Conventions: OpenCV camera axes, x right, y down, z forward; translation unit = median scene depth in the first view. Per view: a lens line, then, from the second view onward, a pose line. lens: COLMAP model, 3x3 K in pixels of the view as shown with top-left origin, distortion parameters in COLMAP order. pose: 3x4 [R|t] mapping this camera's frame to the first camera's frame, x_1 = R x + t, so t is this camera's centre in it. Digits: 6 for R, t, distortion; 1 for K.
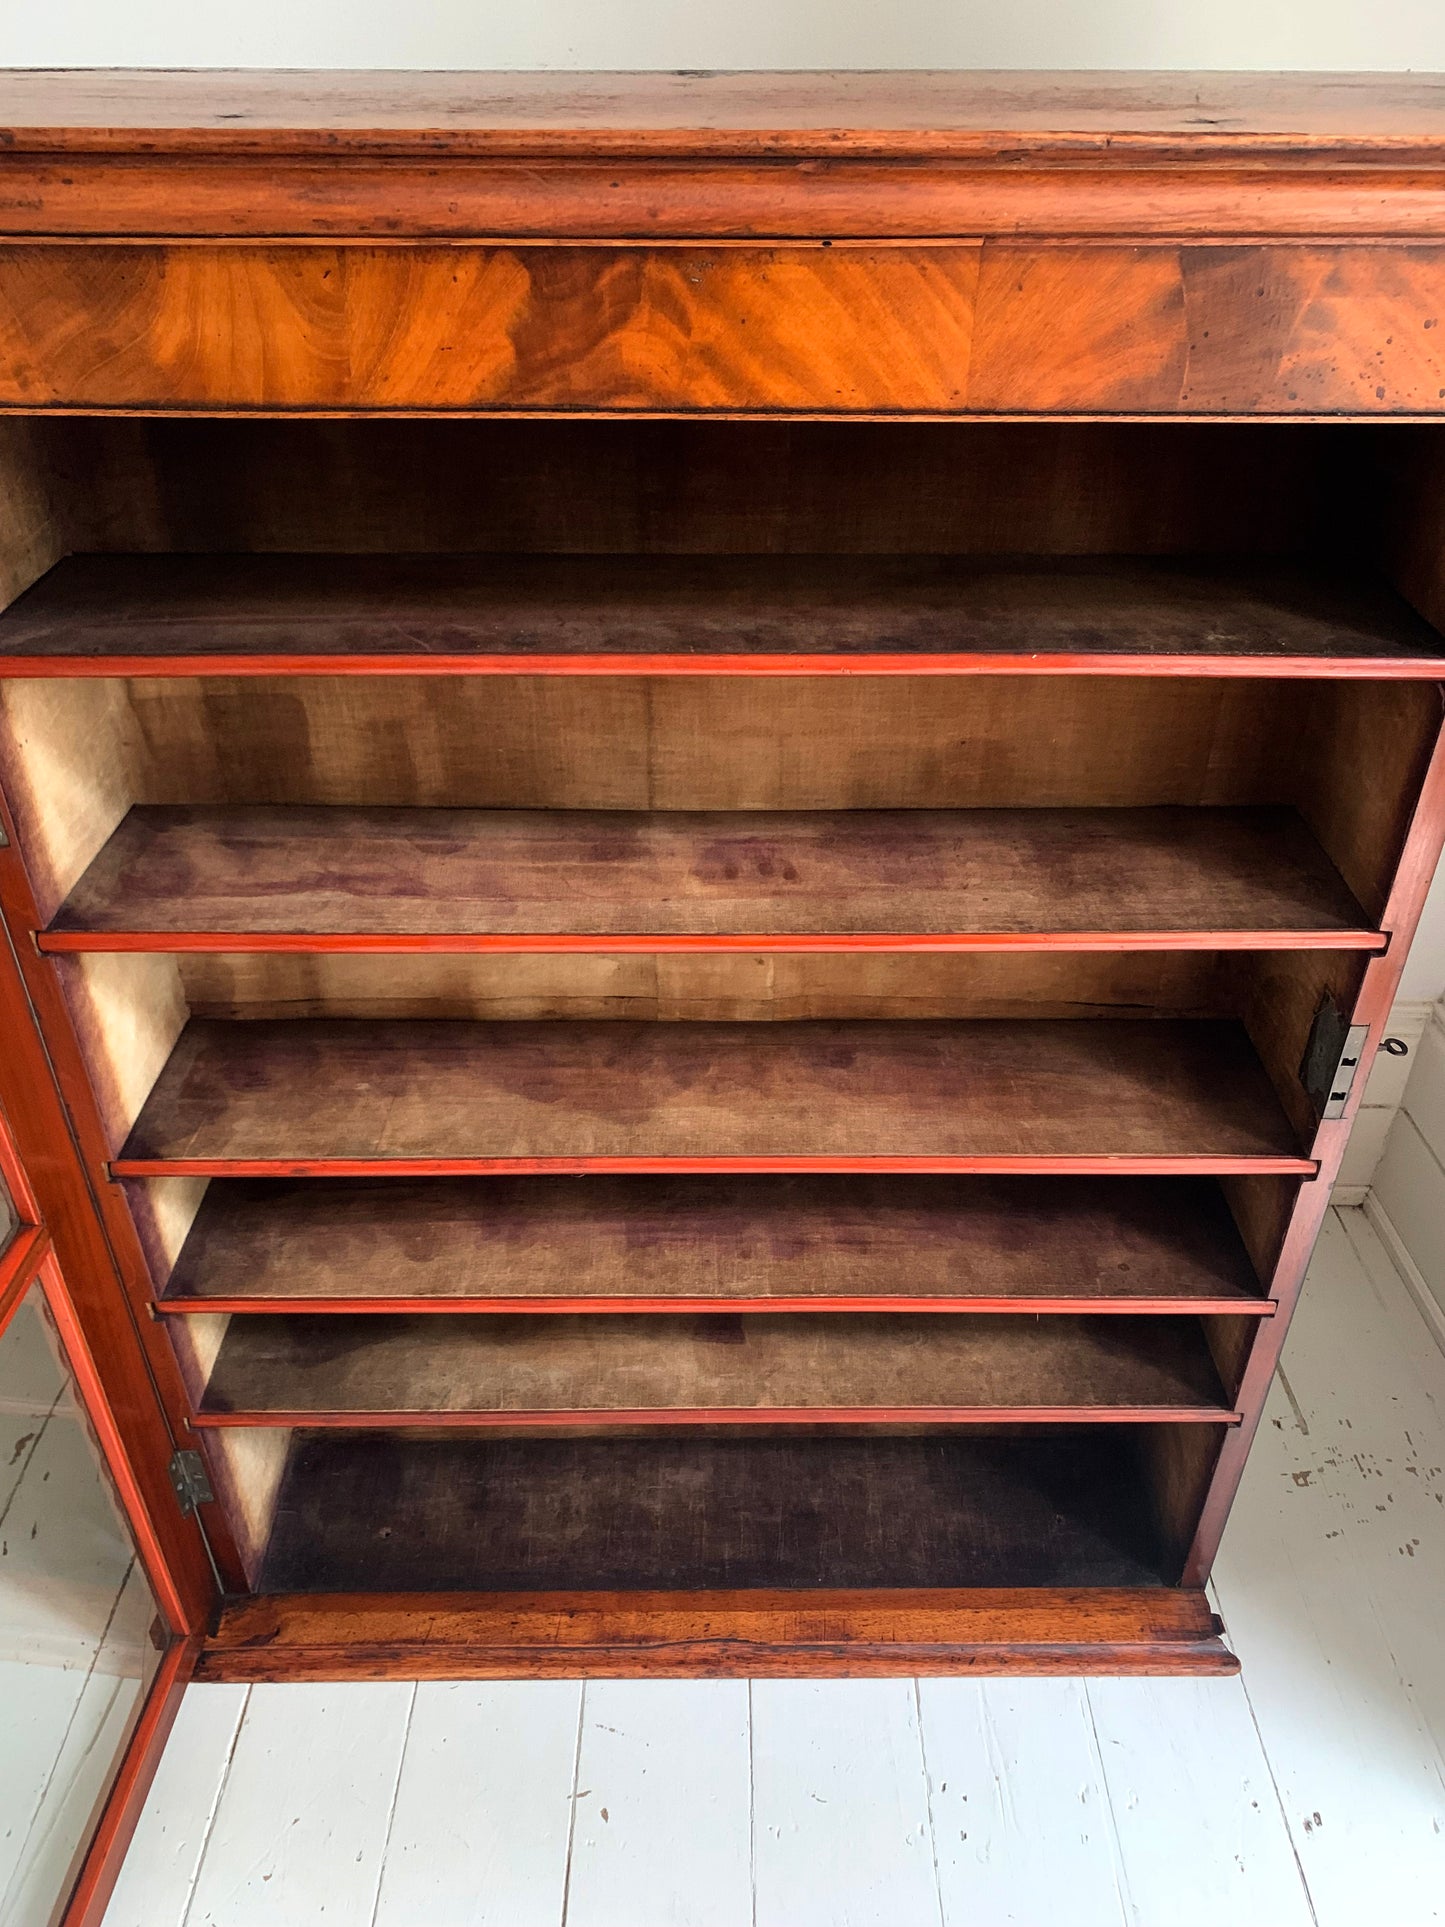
lens RADIAL K [[1466.2, 0, 722.5], [0, 1466.2, 963.5], [0, 0, 1]] dist [-0.008816, 0.004065]
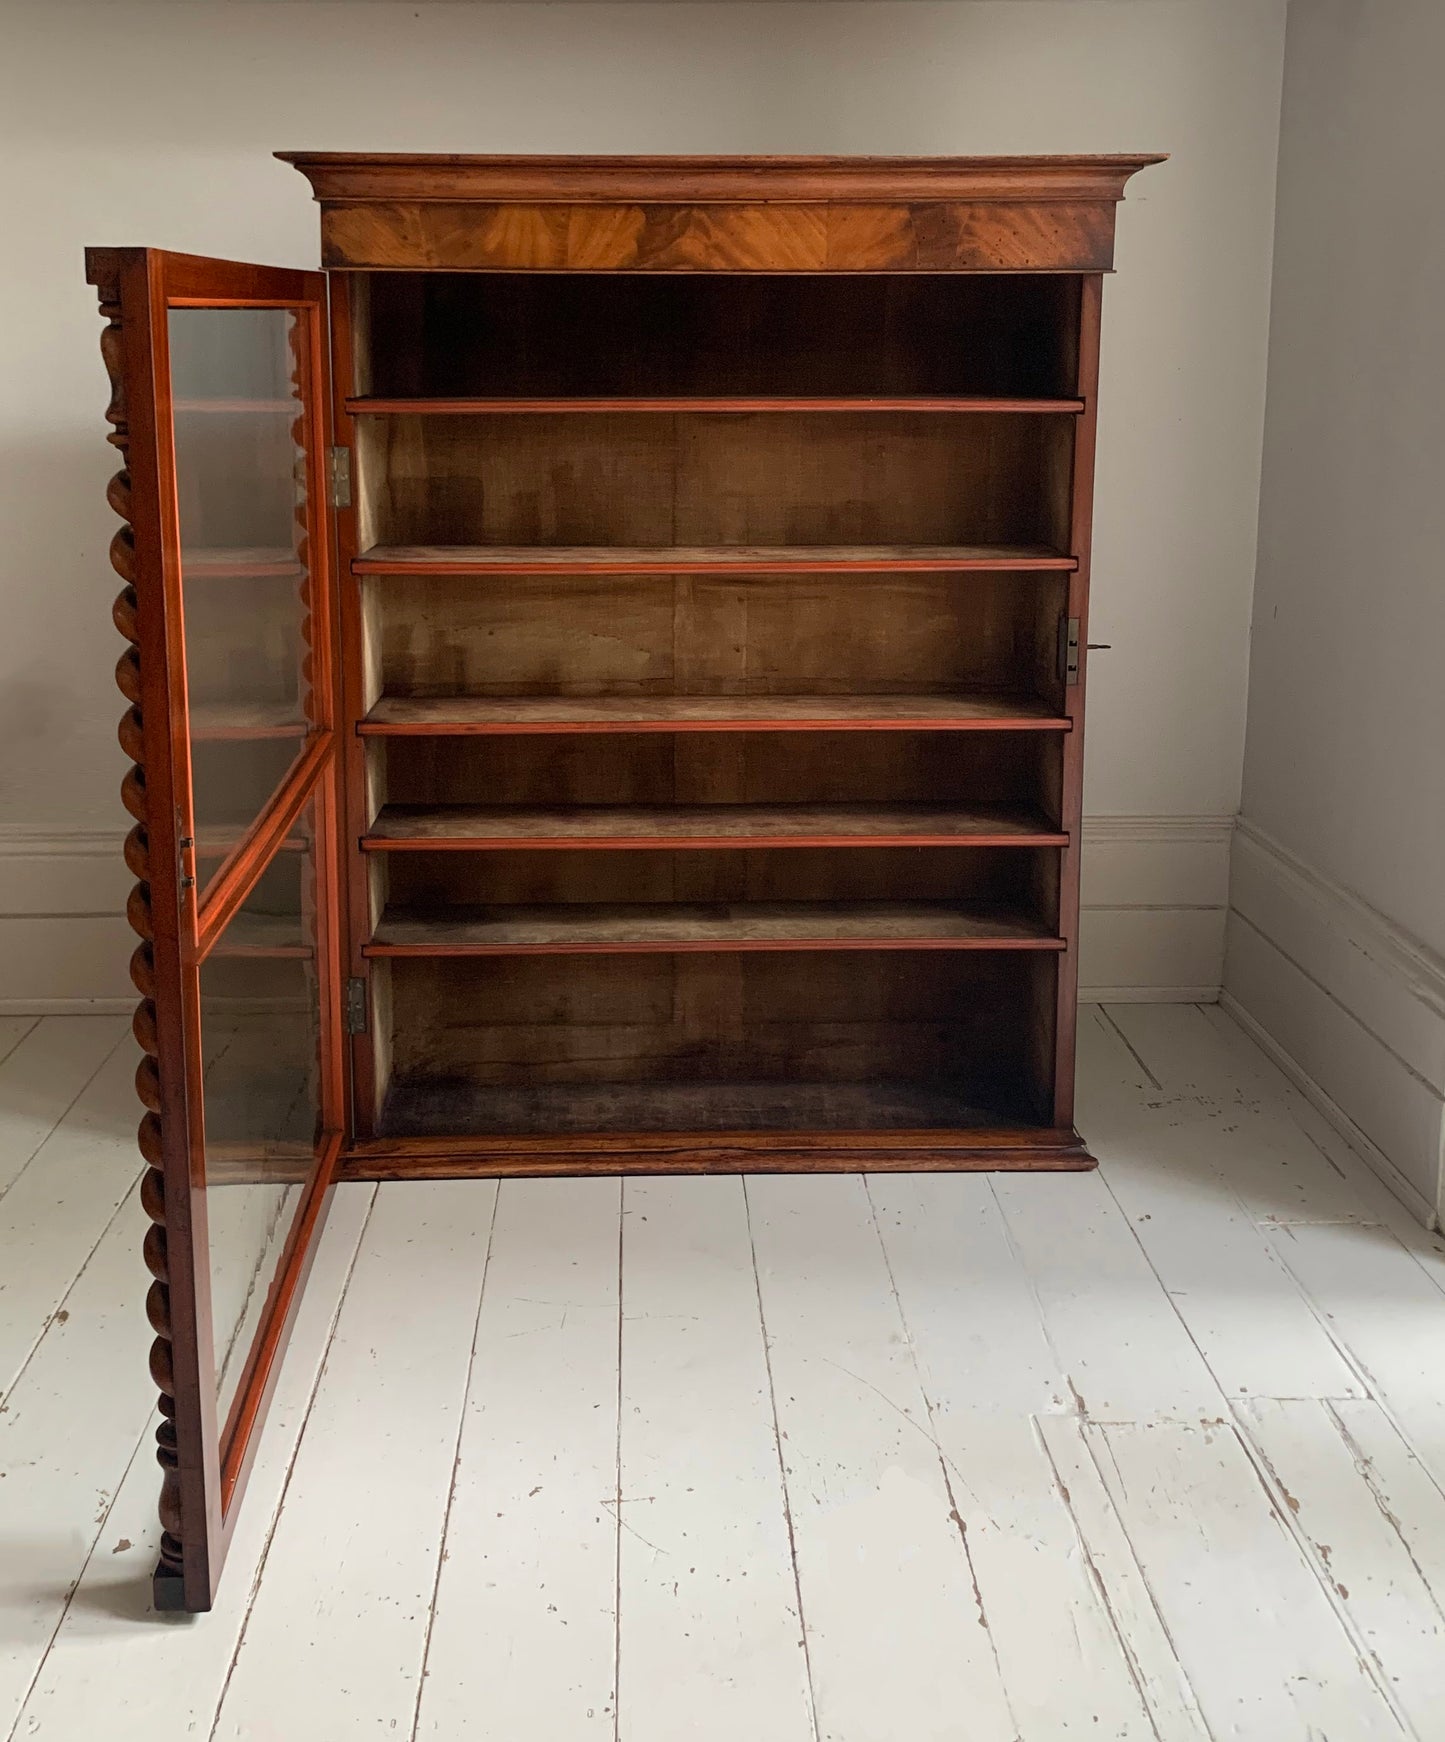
lens RADIAL K [[1937.0, 0, 676.3], [0, 1937.0, 698.2], [0, 0, 1]] dist [0.075202, -0.025430]
pose [[0.999702, -0.006751, 0.023475, -0.154196], [0.015782, 0.912029, -0.409821, 1.530395], [-0.018643, 0.410070, 0.911864, -1.568346]]
